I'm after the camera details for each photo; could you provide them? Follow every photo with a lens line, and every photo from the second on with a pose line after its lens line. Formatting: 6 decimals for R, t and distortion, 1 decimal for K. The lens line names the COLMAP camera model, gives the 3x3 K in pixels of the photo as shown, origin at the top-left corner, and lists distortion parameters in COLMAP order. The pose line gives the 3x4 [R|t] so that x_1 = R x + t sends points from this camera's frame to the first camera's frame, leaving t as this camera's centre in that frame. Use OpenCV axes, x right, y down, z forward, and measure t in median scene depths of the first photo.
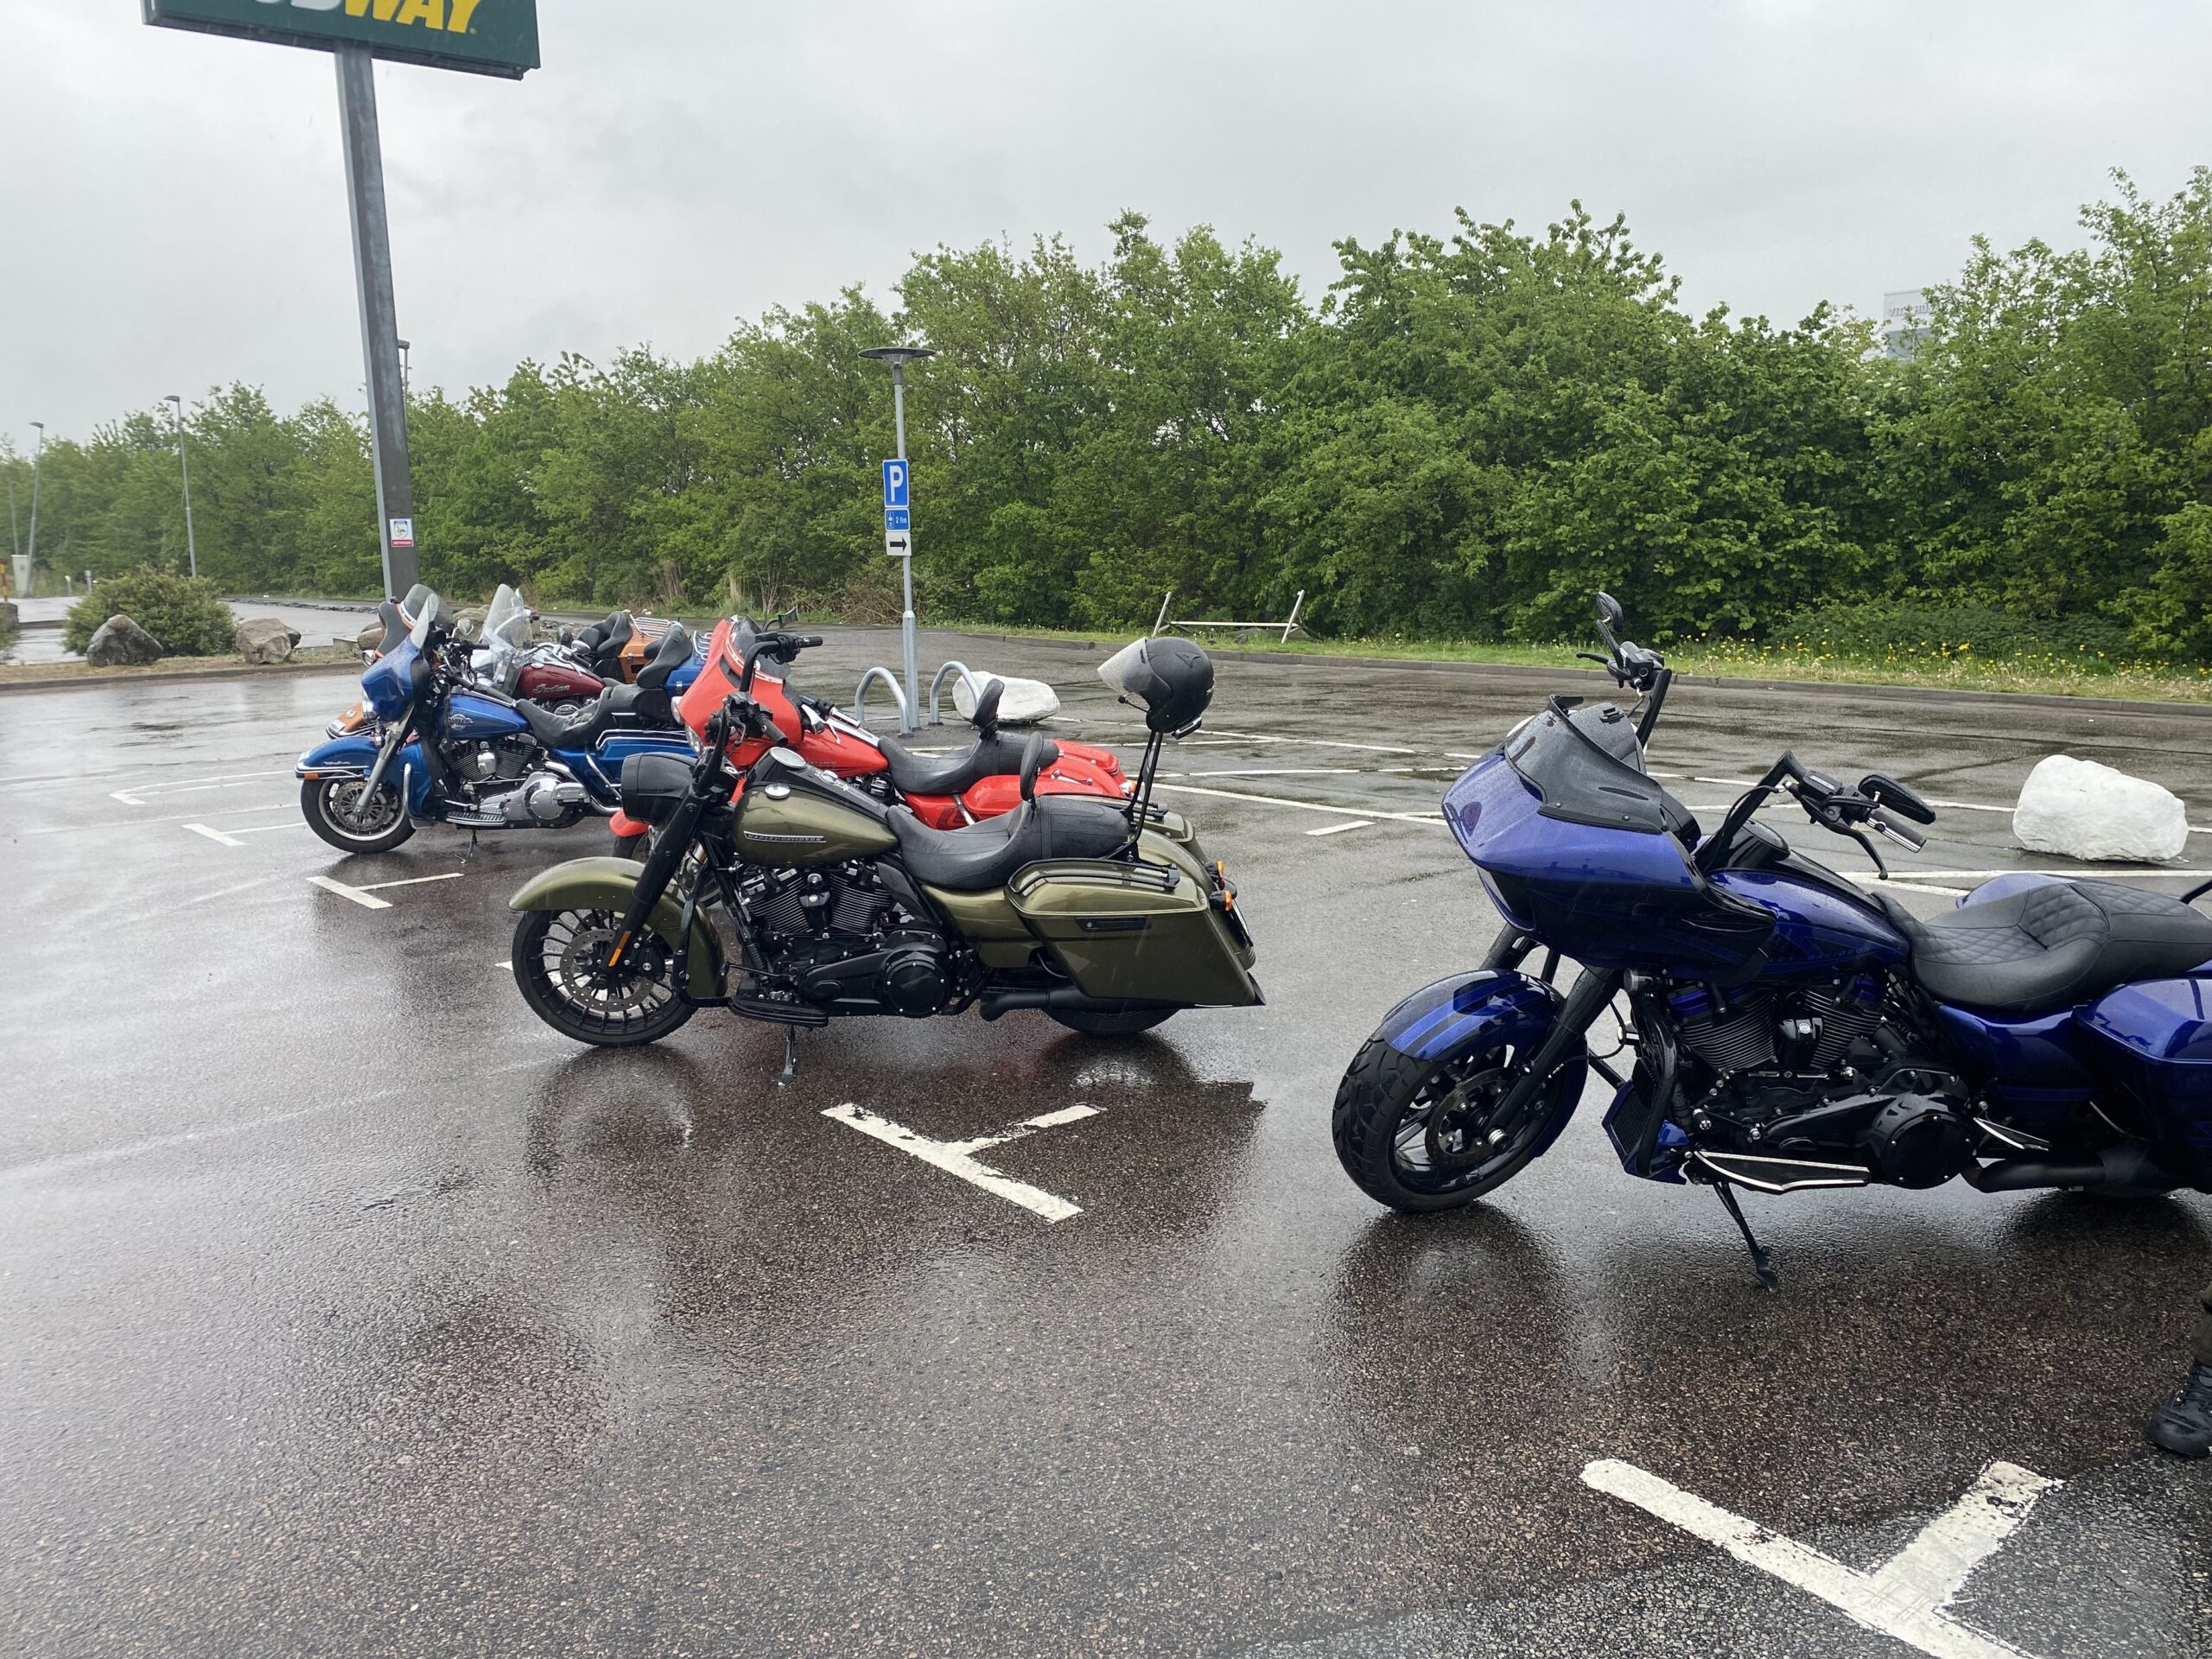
lens RADIAL K [[1676.4, 0, 1131.1], [0, 1676.4, 781.9], [0, 0, 1]] dist [0.034356, -0.033899]
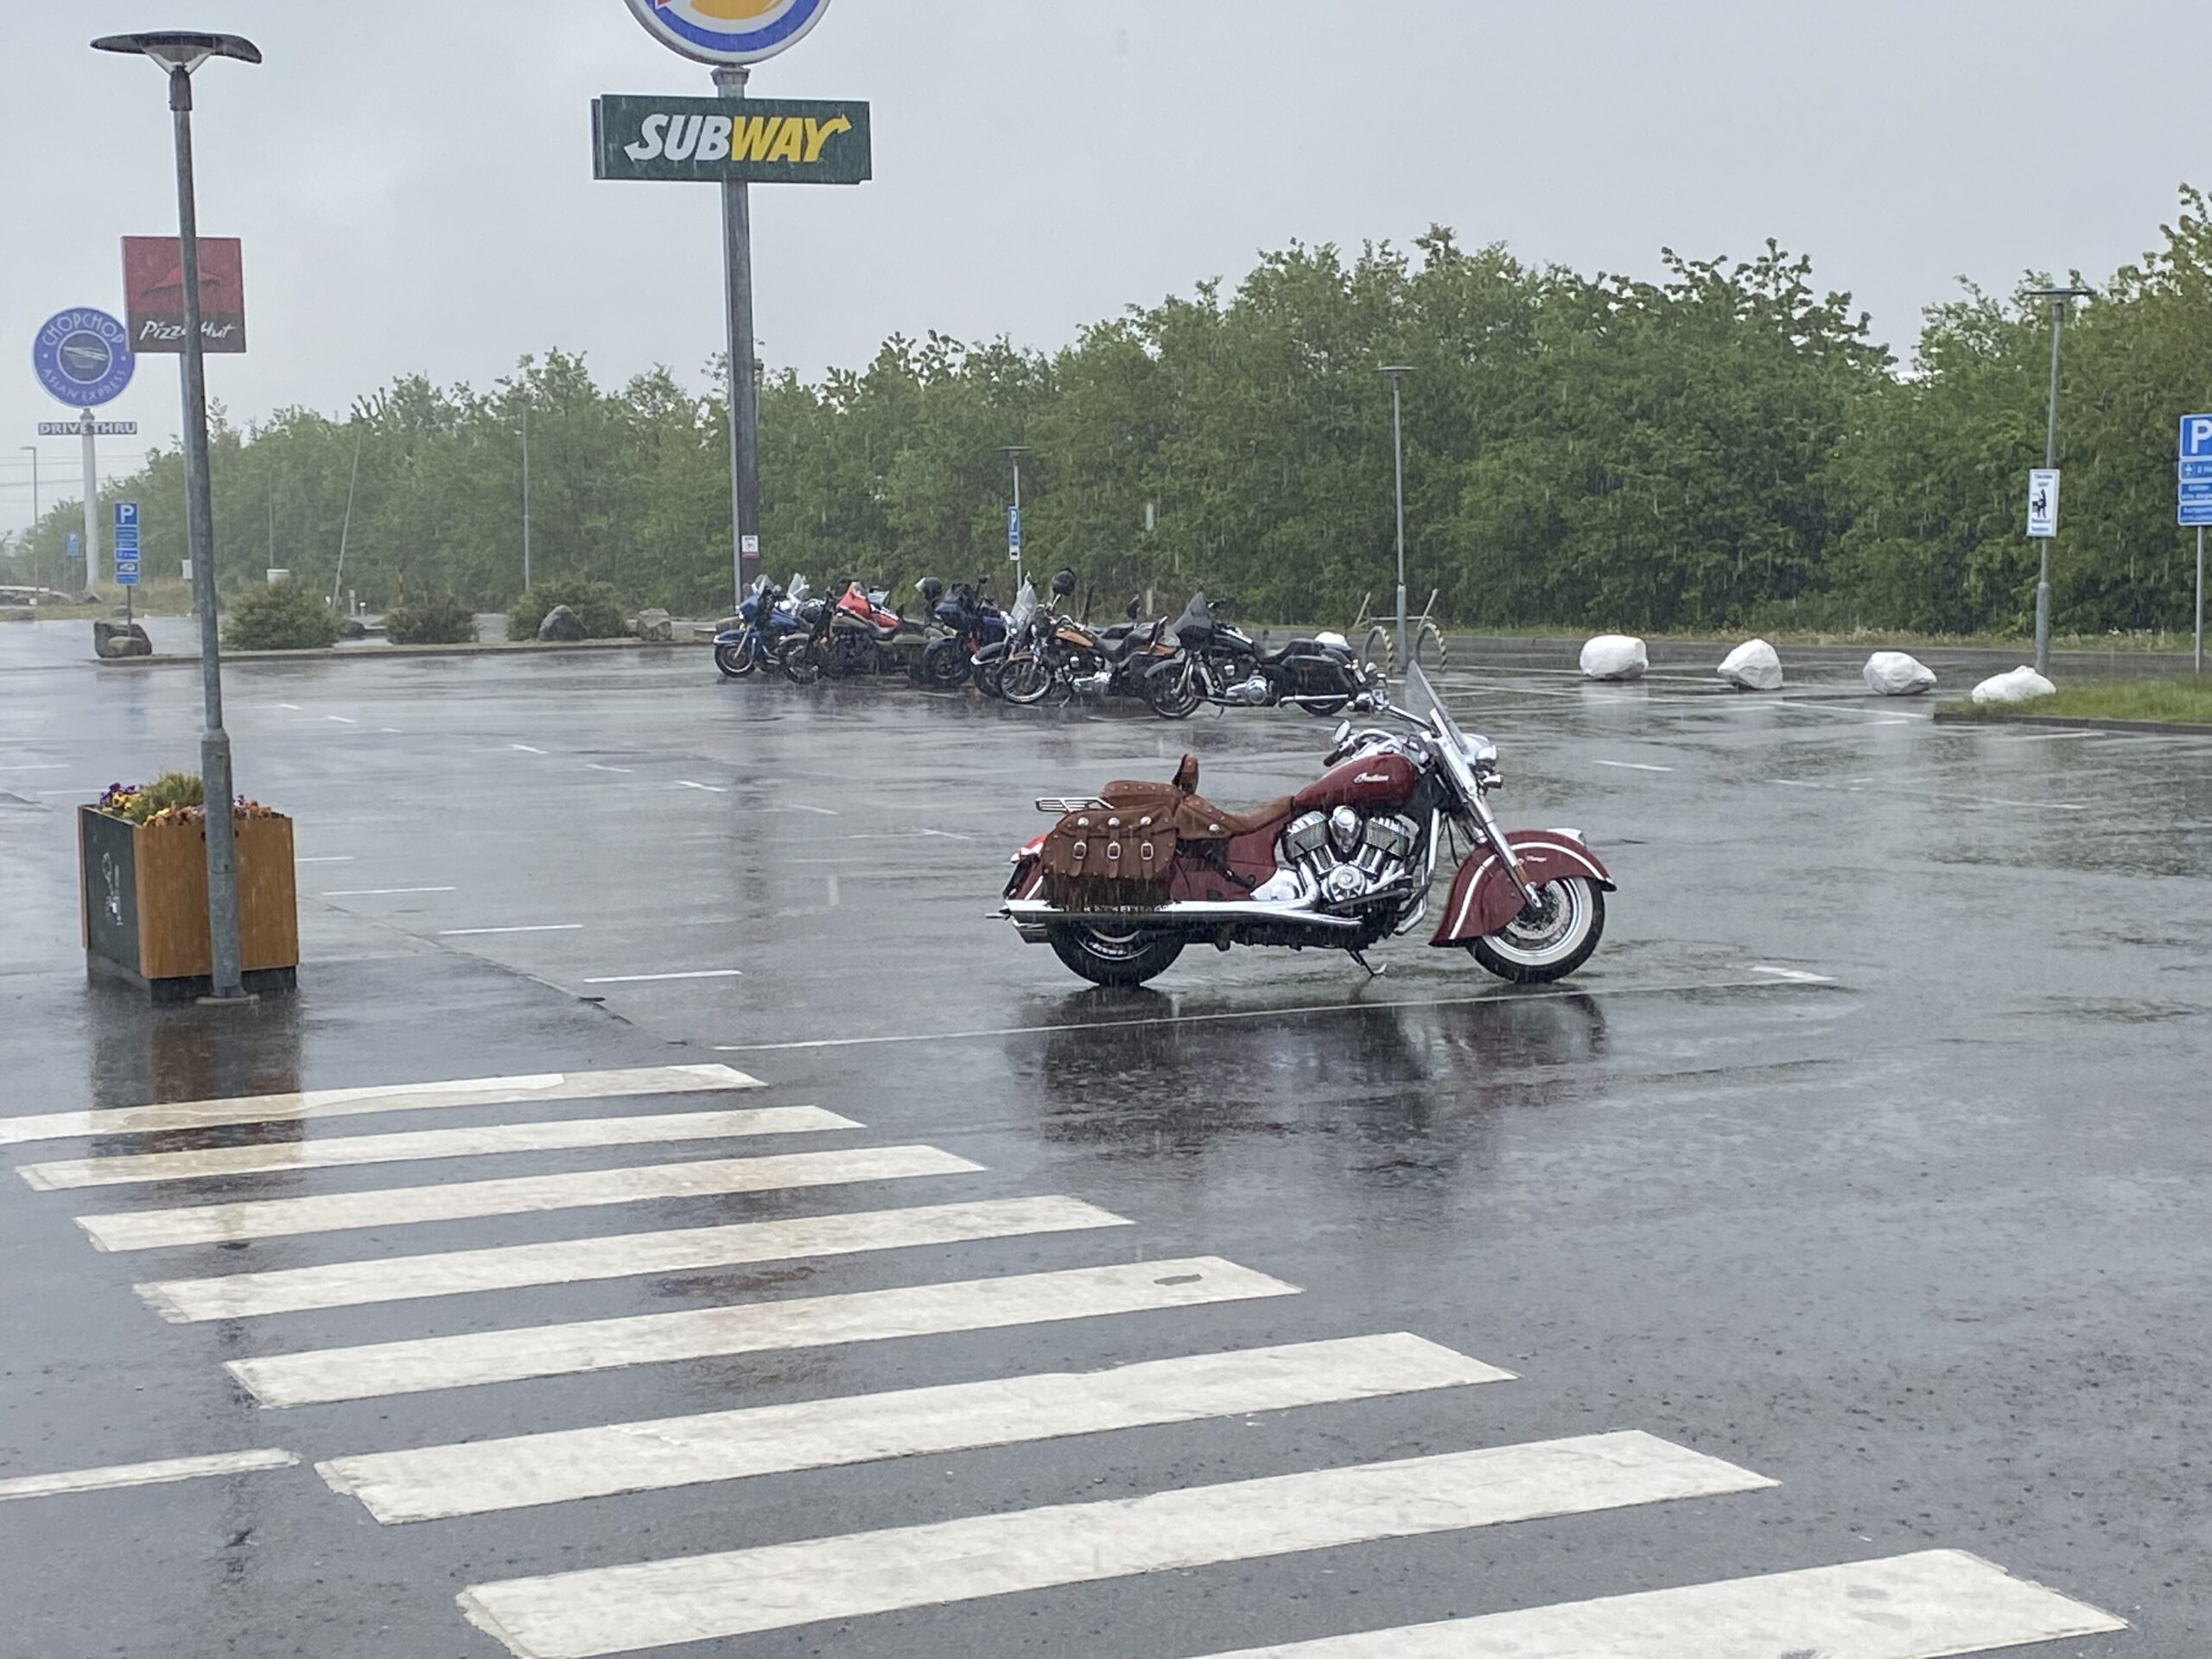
lens RADIAL K [[3723.1, 0, 1107.0], [0, 3723.1, 830.6], [0, 0, 1]] dist [0.121555, 0.000000]
pose [[0.954161, 0.024219, -0.298313, 0.326028], [-0.044853, 0.997035, -0.062519, 0.112056], [0.295914, 0.073034, 0.952418, -0.772336]]
